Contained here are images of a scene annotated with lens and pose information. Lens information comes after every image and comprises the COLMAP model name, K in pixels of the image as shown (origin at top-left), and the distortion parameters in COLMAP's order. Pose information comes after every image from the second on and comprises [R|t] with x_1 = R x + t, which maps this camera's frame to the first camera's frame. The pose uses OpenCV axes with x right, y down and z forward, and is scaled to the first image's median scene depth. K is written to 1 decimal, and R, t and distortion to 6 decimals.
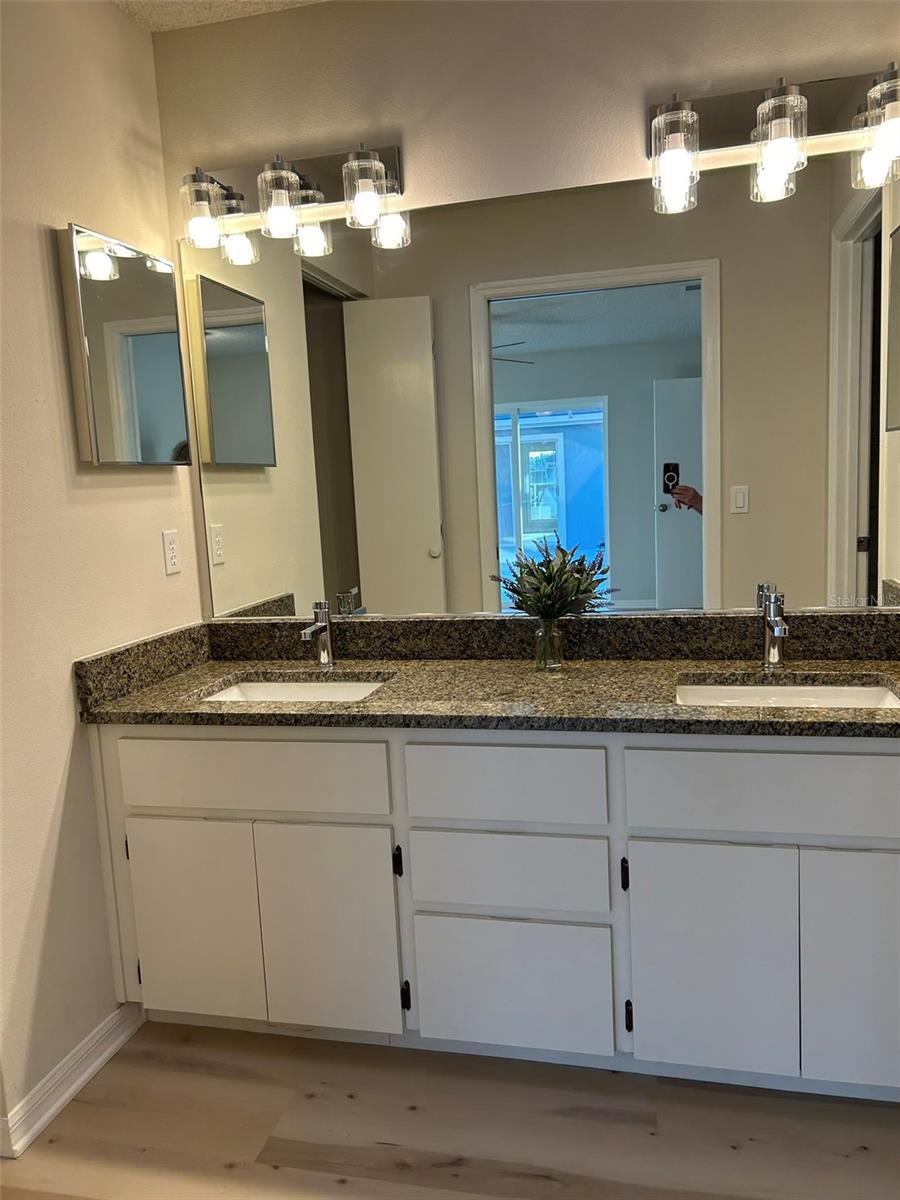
lens RADIAL K [[898.3, 0, 448.2], [0, 898.3, 602.8], [0, 0, 1]] dist [0.051307, -0.055446]
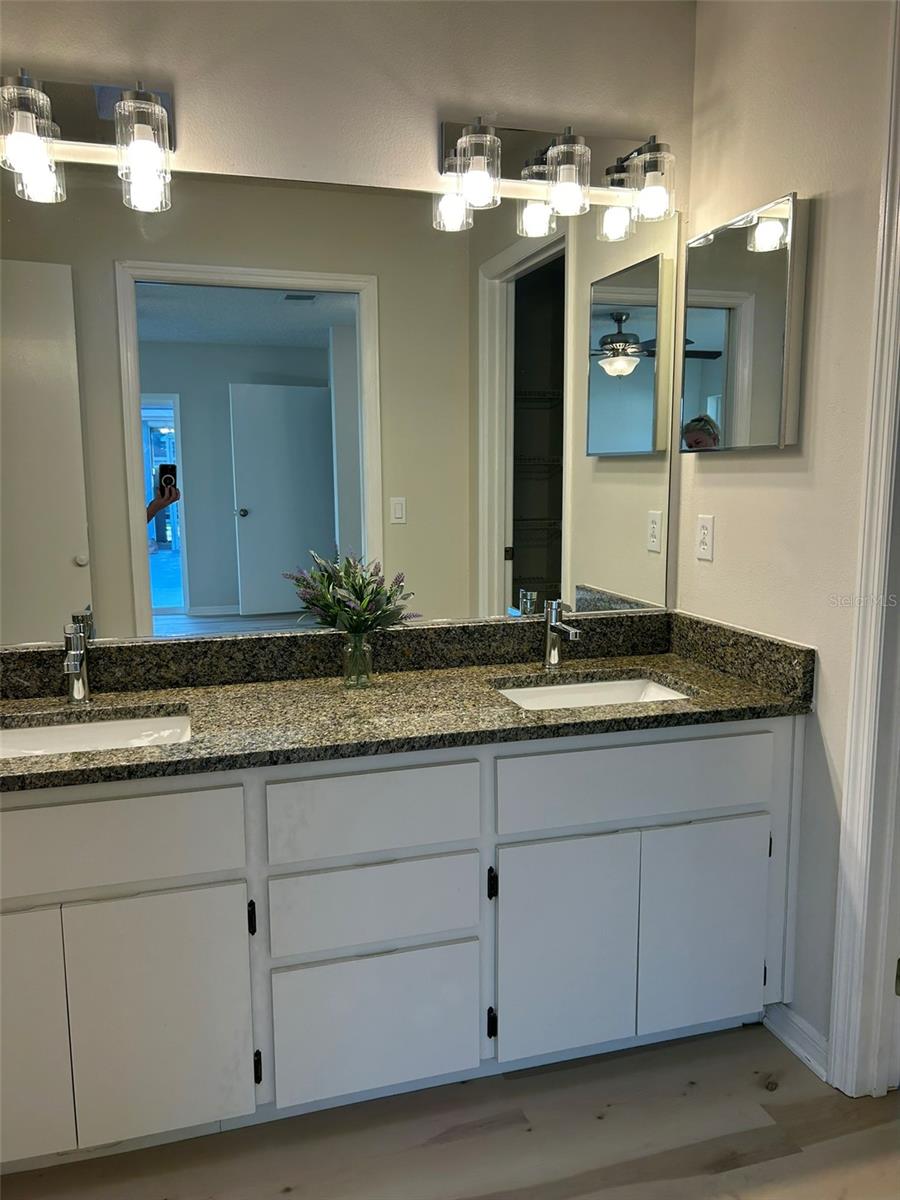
lens RADIAL K [[898.3, 0, 443.5], [0, 898.3, 607.8], [0, 0, 1]] dist [0.051307, -0.055446]
pose [[0.862276, -0.031948, 0.505430, -0.299803], [0.031202, 0.999464, 0.009944, -0.016353], [-0.505476, 0.007196, 0.862811, 0.131214]]
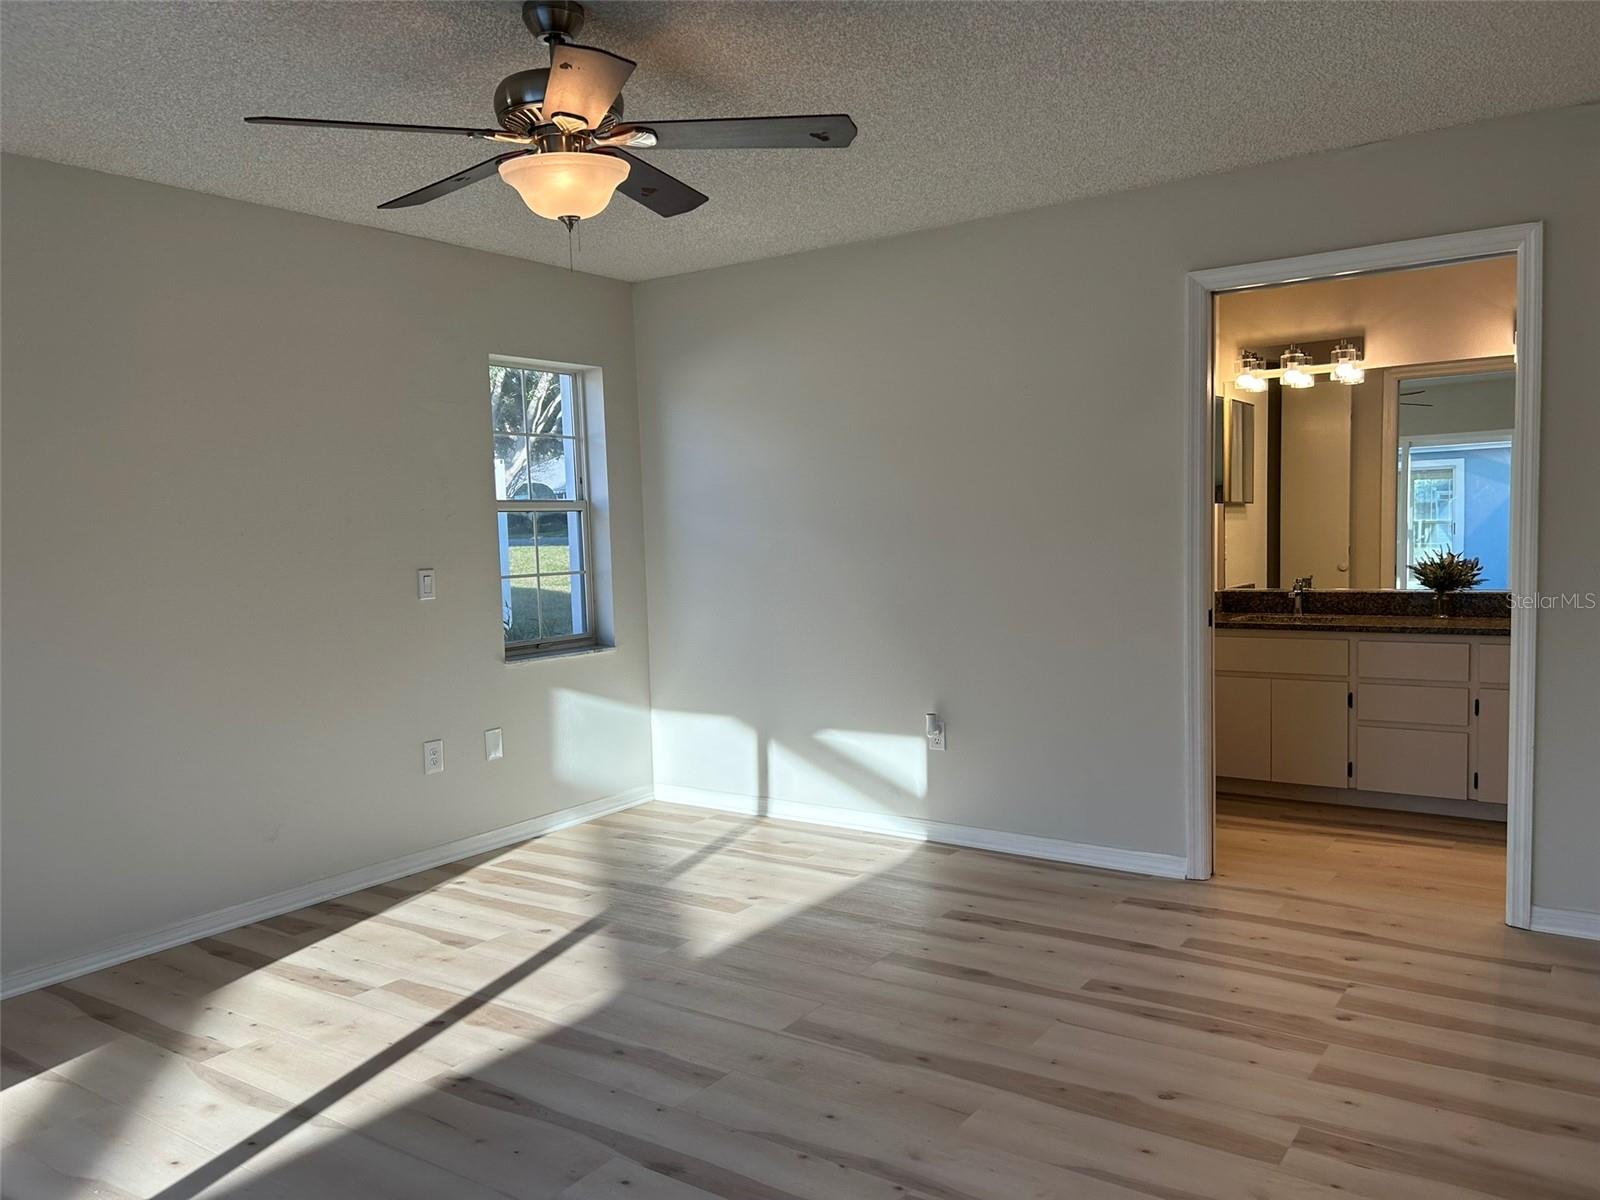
lens RADIAL K [[1197.8, 0, 795.9], [0, 1197.8, 615.8], [0, 0, 1]] dist [0.051307, -0.055446]
pose [[0.929414, 0.053199, -0.365184, -0.211467], [-0.069693, 0.997051, -0.032125, 0.246097], [0.362398, 0.055308, 0.930381, -1.806810]]
